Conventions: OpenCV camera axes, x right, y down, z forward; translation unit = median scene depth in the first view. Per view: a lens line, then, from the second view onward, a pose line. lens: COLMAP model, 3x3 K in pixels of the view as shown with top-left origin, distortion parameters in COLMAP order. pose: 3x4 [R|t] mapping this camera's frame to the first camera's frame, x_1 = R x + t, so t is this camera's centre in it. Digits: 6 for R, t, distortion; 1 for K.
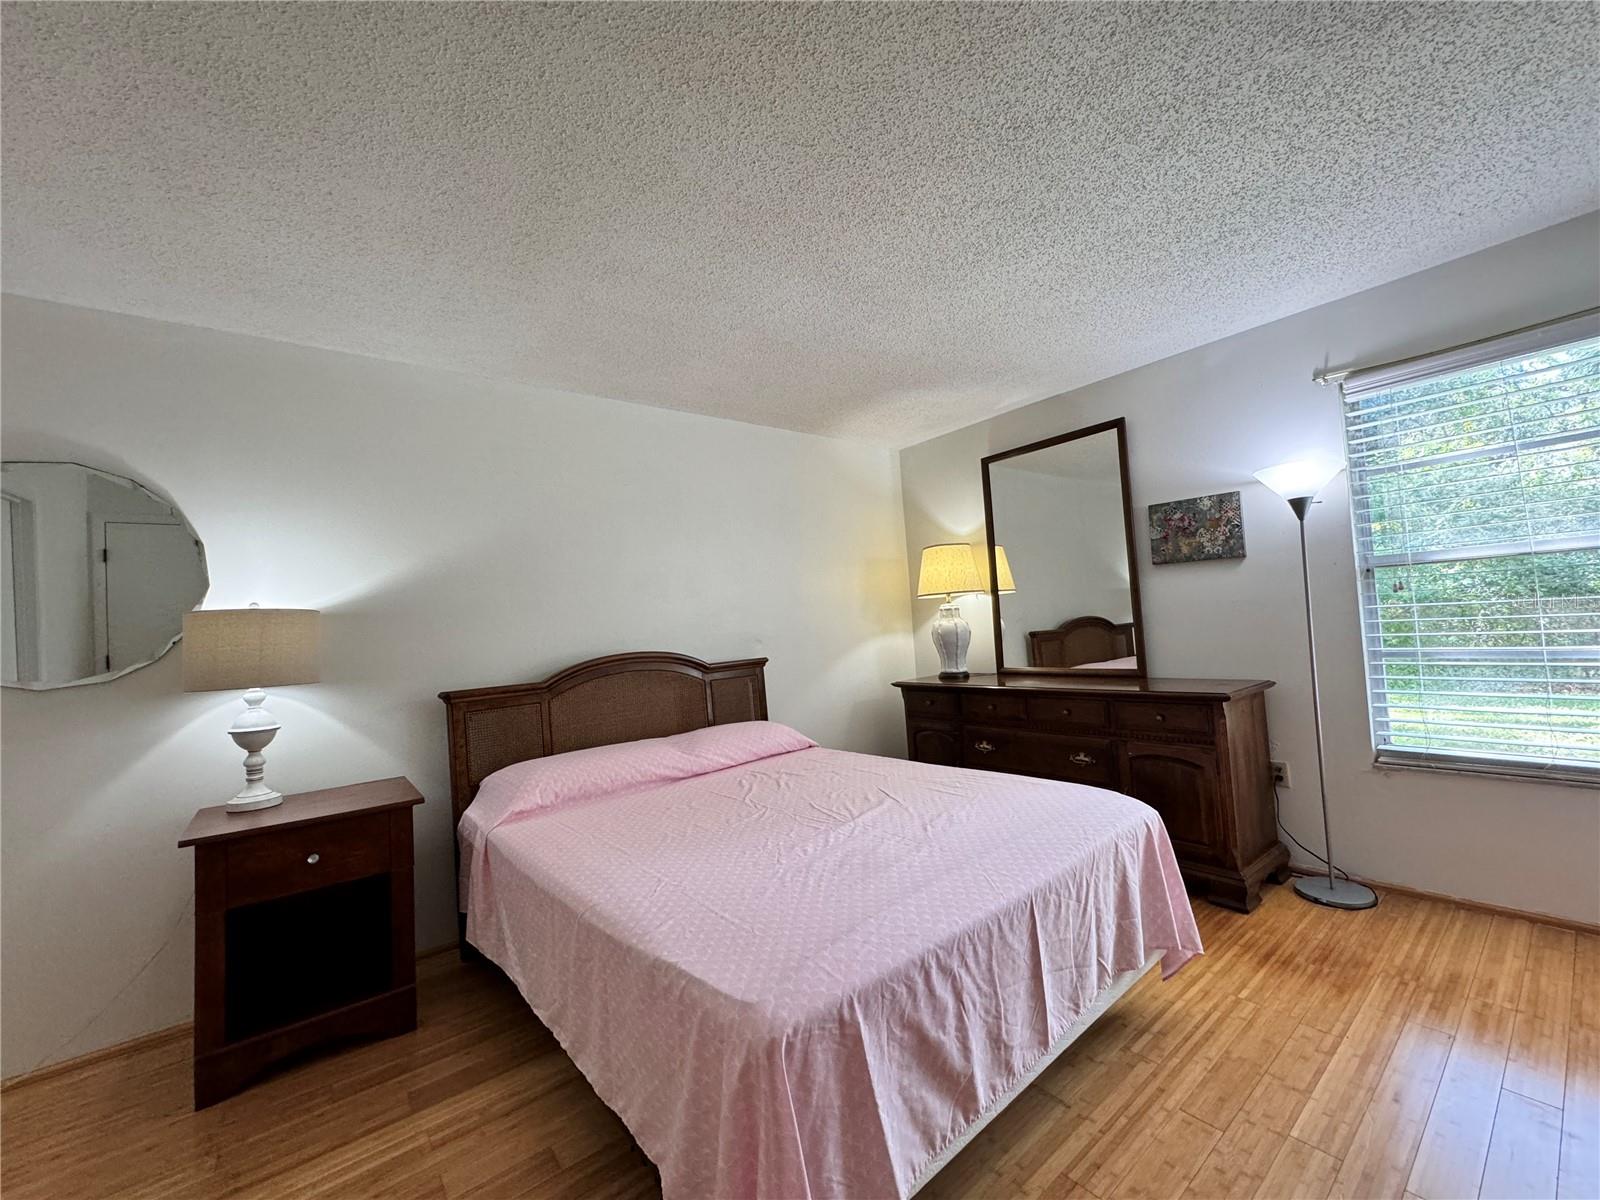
lens RADIAL K [[635.6, 0, 800.0], [0, 635.6, 600.0], [0, 0, 1]] dist [-0.000064, 0.000149]
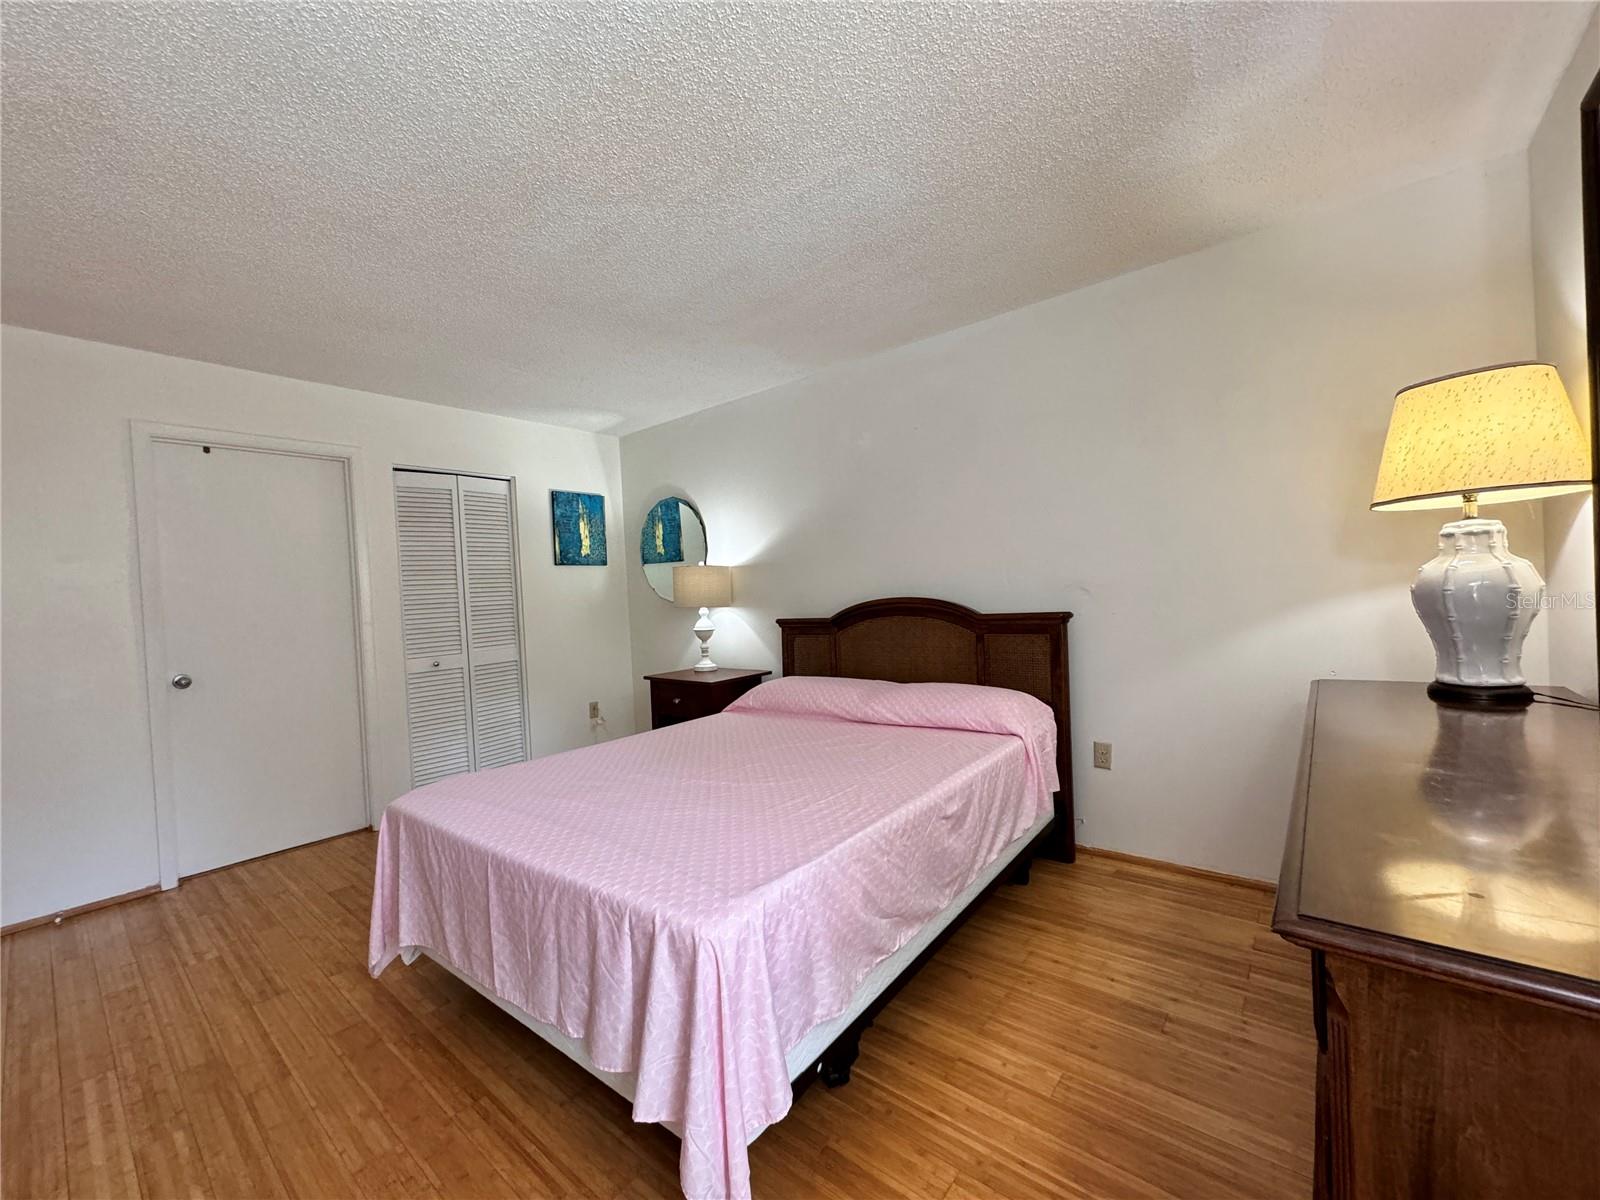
lens RADIAL K [[635.6, 0, 800.0], [0, 635.6, 600.0], [0, 0, 1]] dist [-0.000064, 0.000149]
pose [[0.223695, 0.066734, -0.972372, 1.016695], [0.075852, 0.993435, 0.085629, -0.019879], [0.971703, -0.092911, 0.217165, 0.881588]]
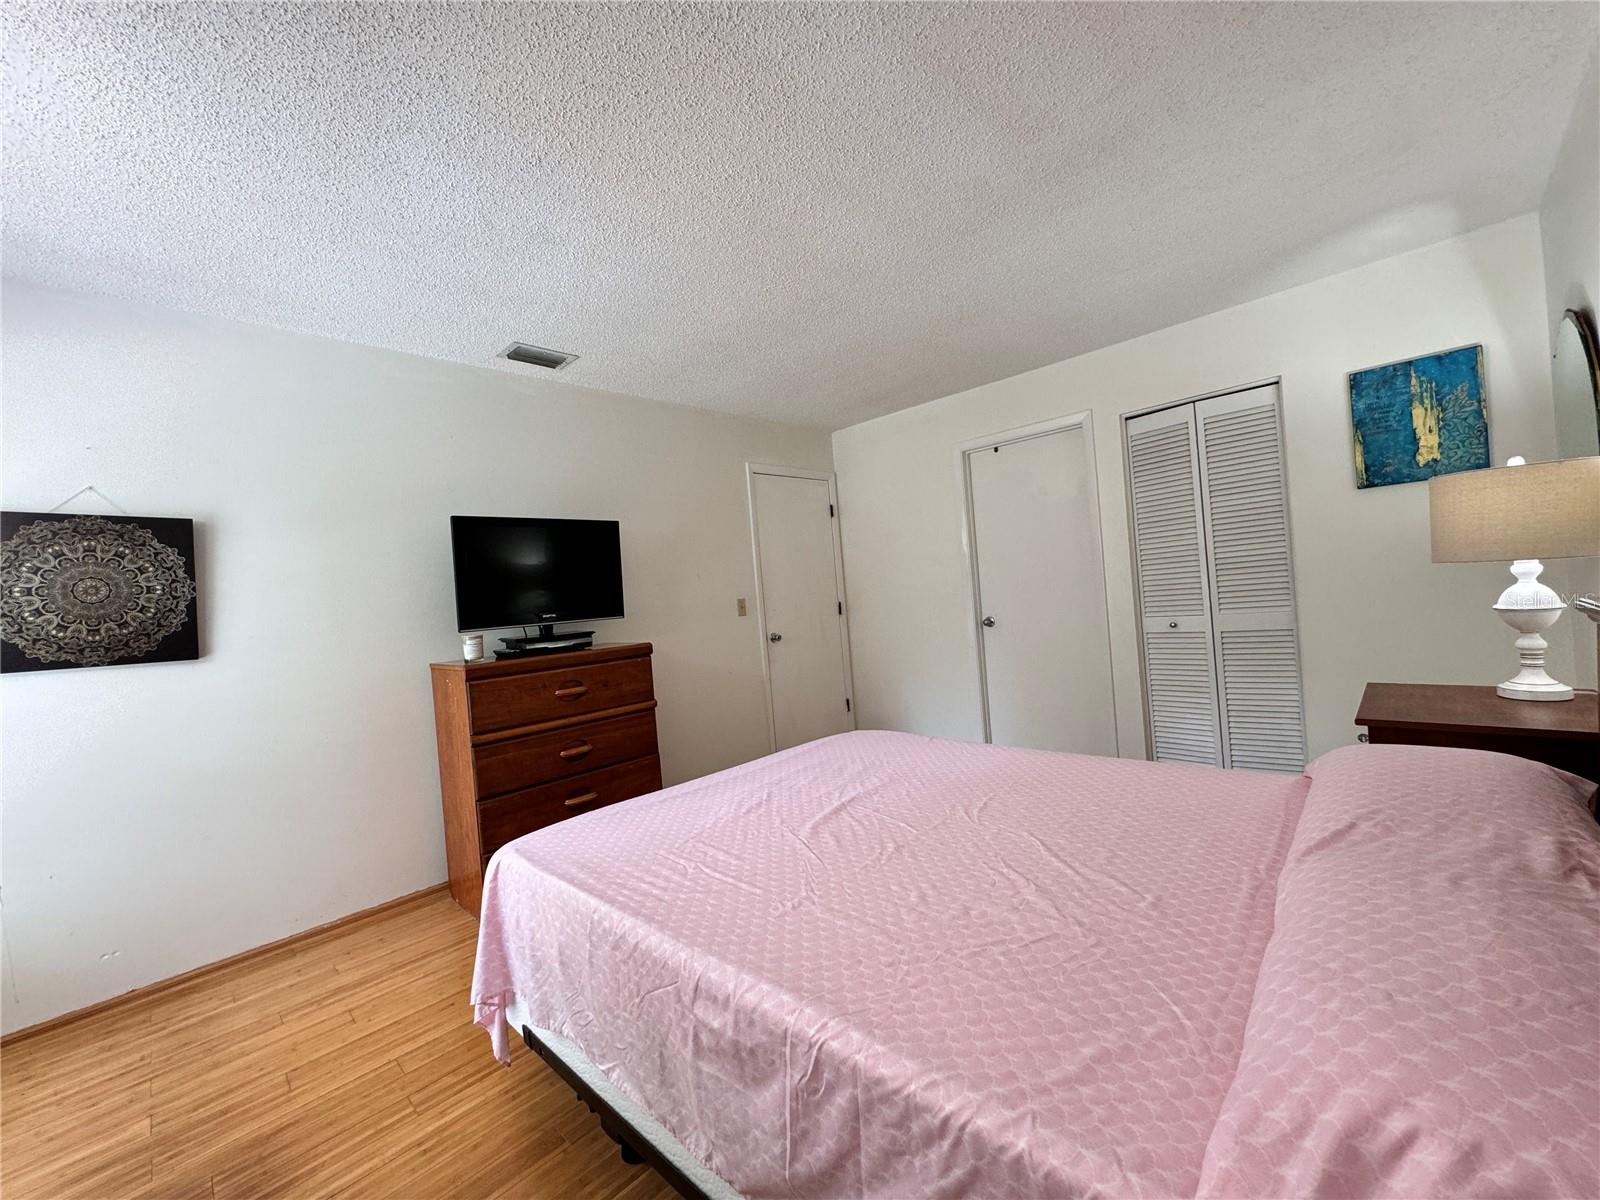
lens RADIAL K [[635.6, 0, 800.0], [0, 635.6, 600.0], [0, 0, 1]] dist [-0.000064, 0.000149]
pose [[-0.980735, 0.144895, -0.131010, 0.199757], [0.149482, 0.988427, -0.025831, 0.071758], [0.125751, -0.044918, -0.991044, 1.717494]]
